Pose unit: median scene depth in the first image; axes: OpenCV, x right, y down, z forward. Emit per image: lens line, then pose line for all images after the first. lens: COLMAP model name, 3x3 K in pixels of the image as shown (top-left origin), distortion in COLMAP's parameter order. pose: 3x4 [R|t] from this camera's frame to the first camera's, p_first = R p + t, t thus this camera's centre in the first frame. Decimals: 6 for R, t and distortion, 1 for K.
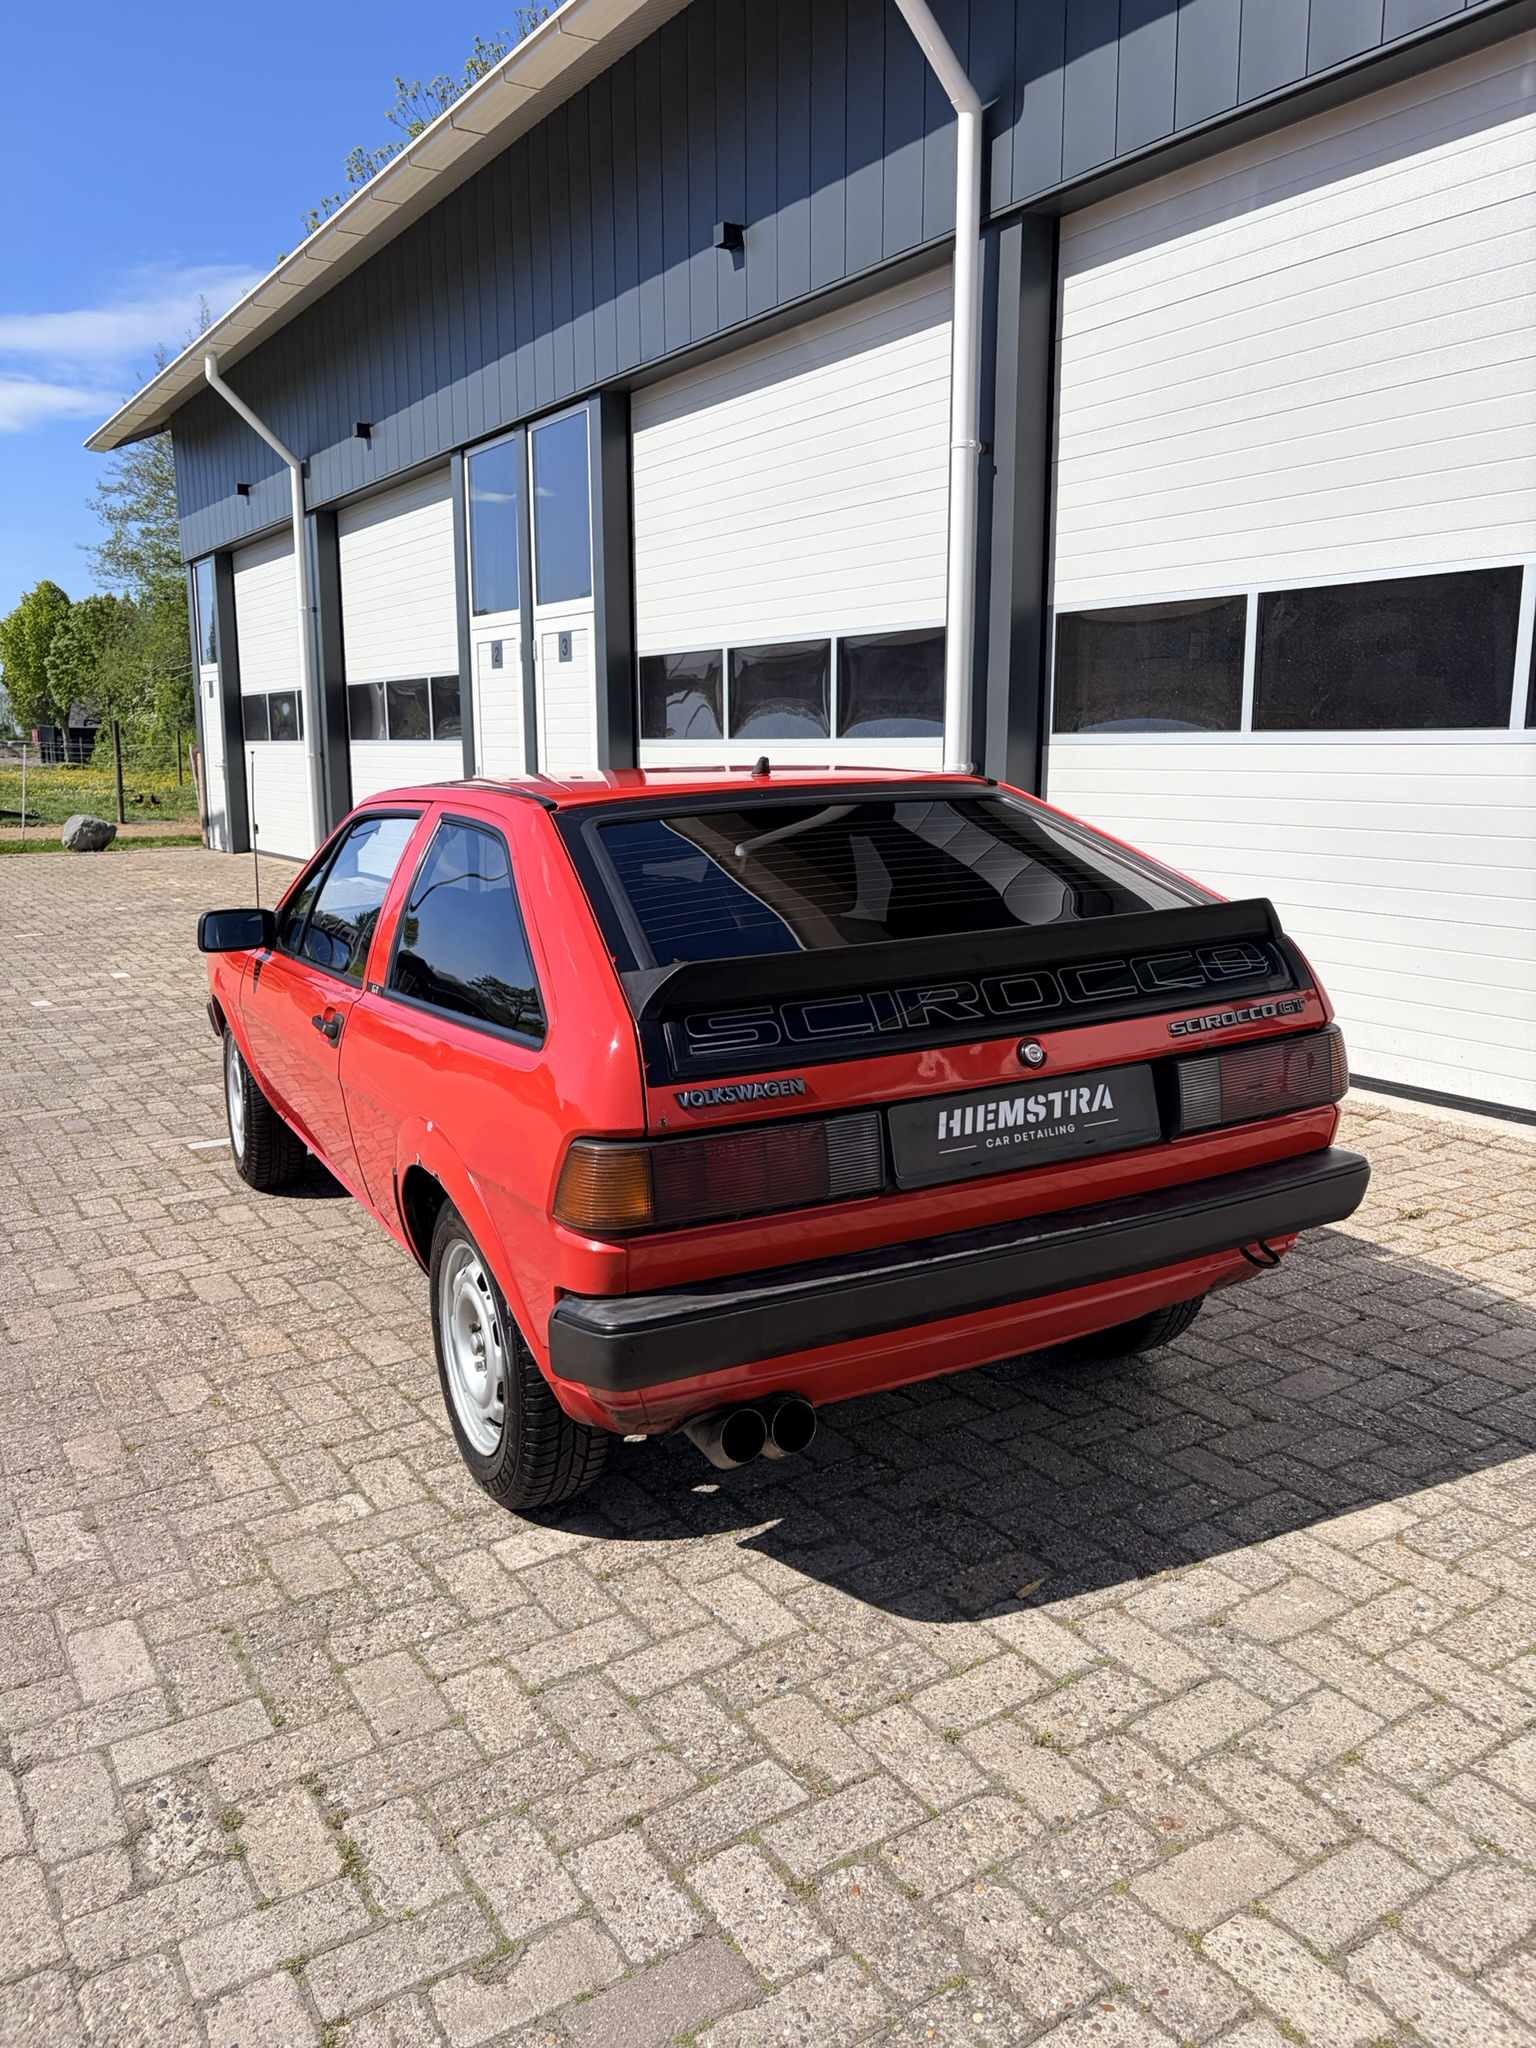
lens RADIAL K [[1540.5, 0, 757.4], [0, 1540.5, 1012.5], [0, 0, 1]] dist [-0.000942, -0.002023]
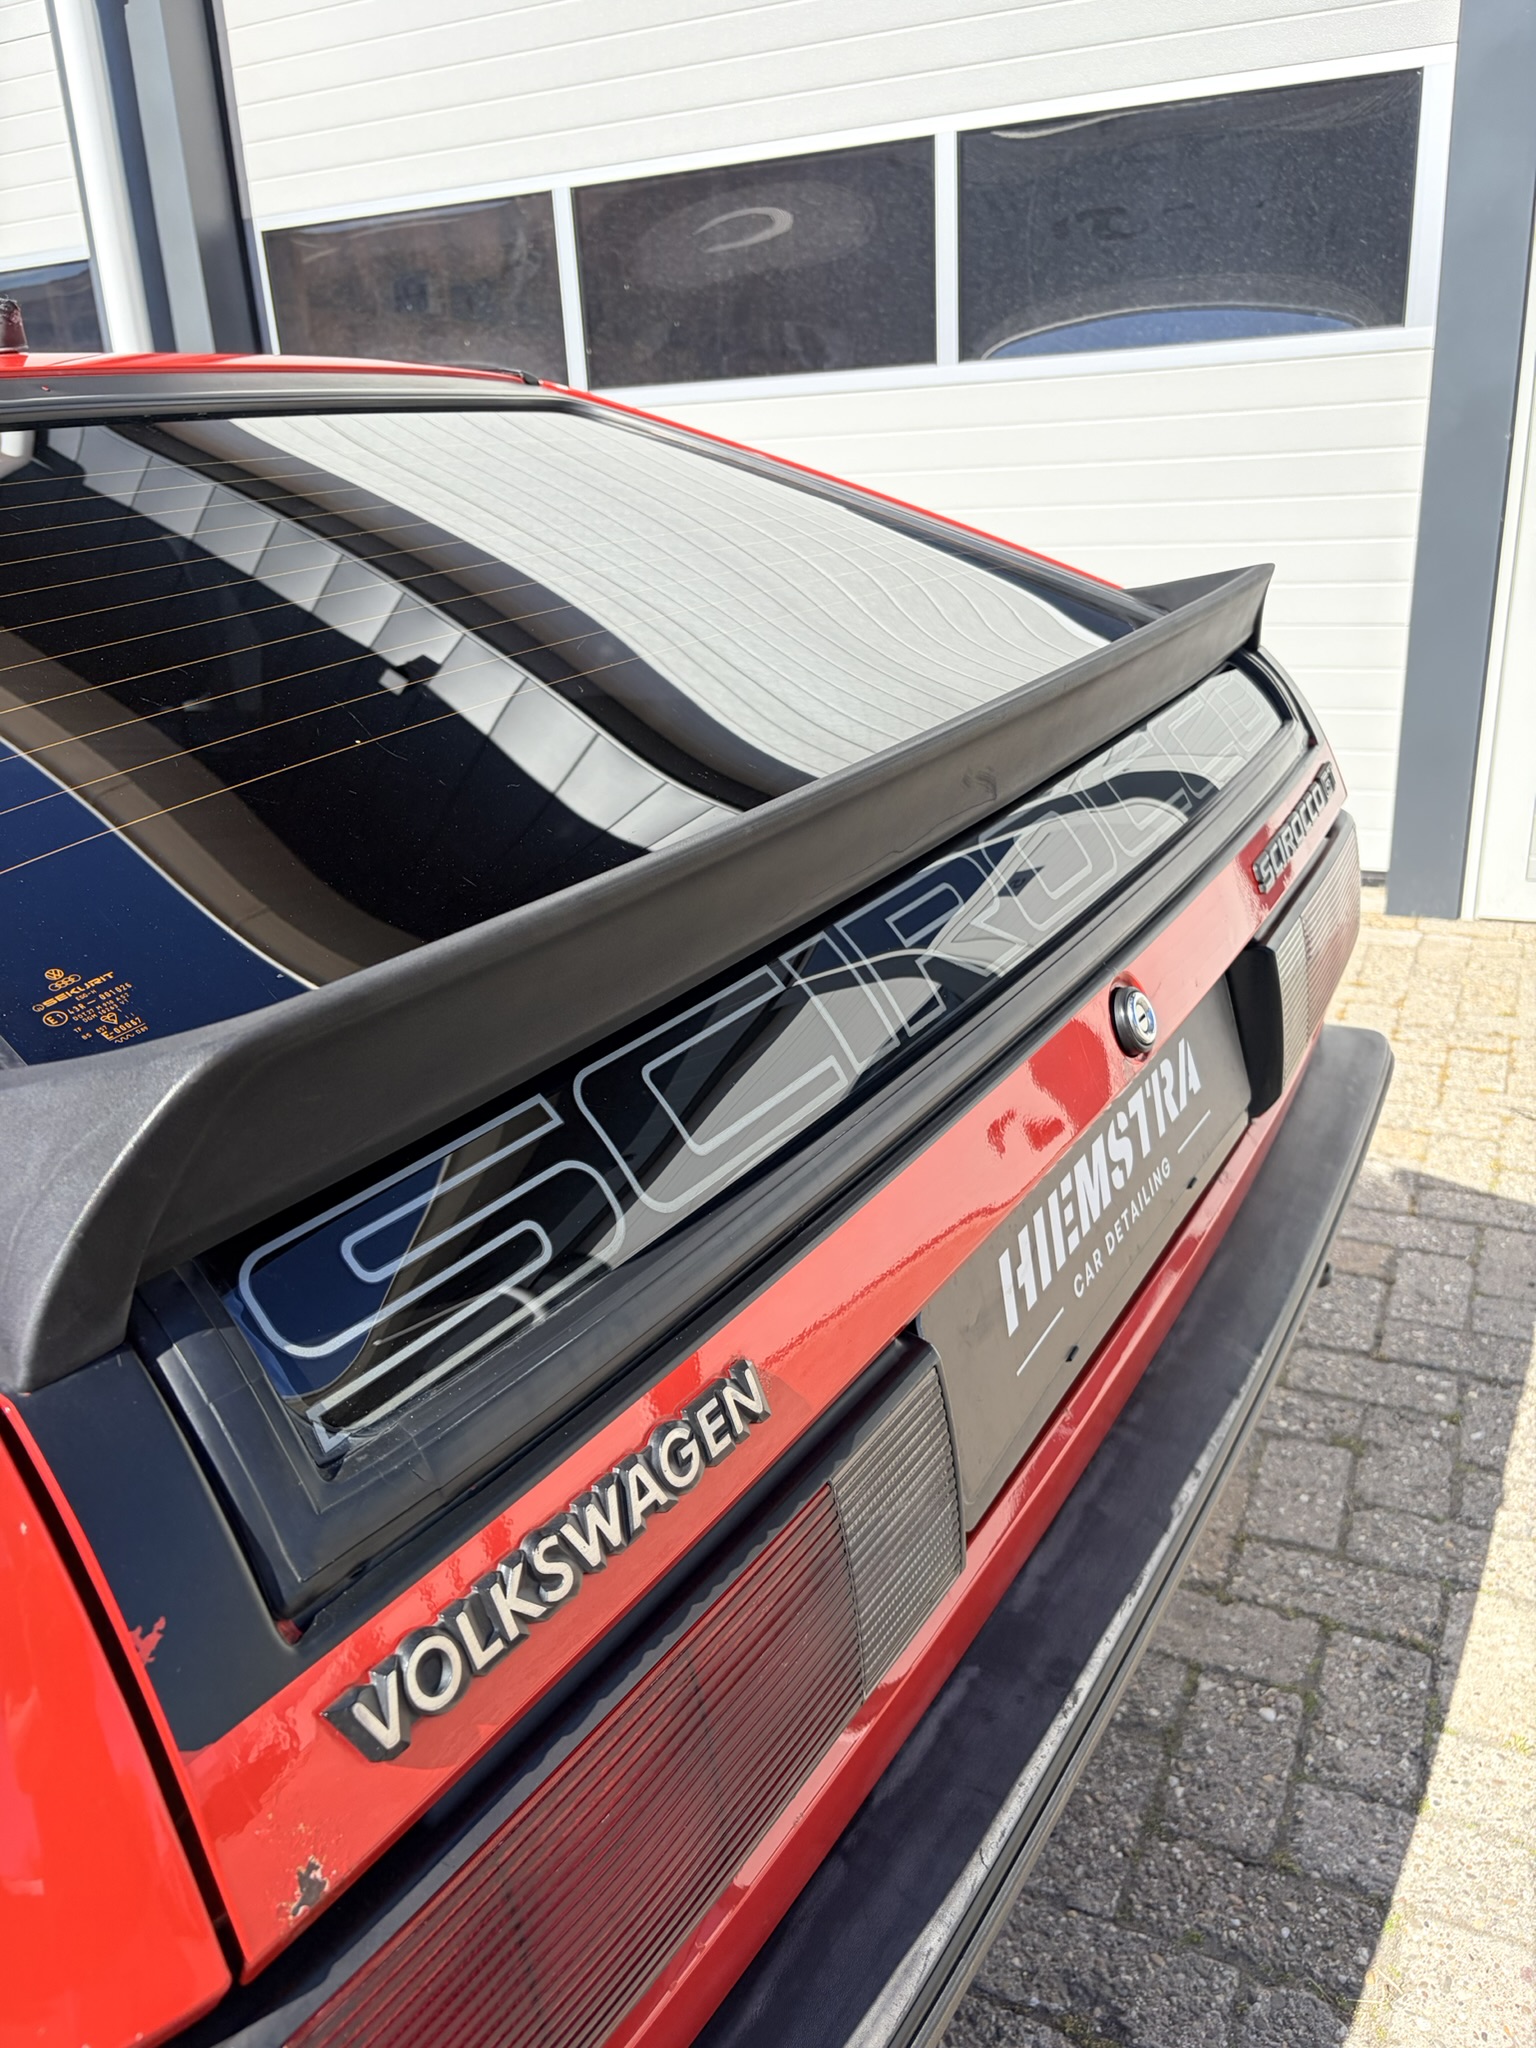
lens RADIAL K [[1540.5, 0, 757.4], [0, 1540.5, 1012.5], [0, 0, 1]] dist [-0.000942, -0.002023]
pose [[0.849257, -0.211620, 0.483714, -0.028589], [0.132533, 0.972272, 0.192671, -0.021897], [-0.511074, -0.099519, 0.853756, 0.278666]]
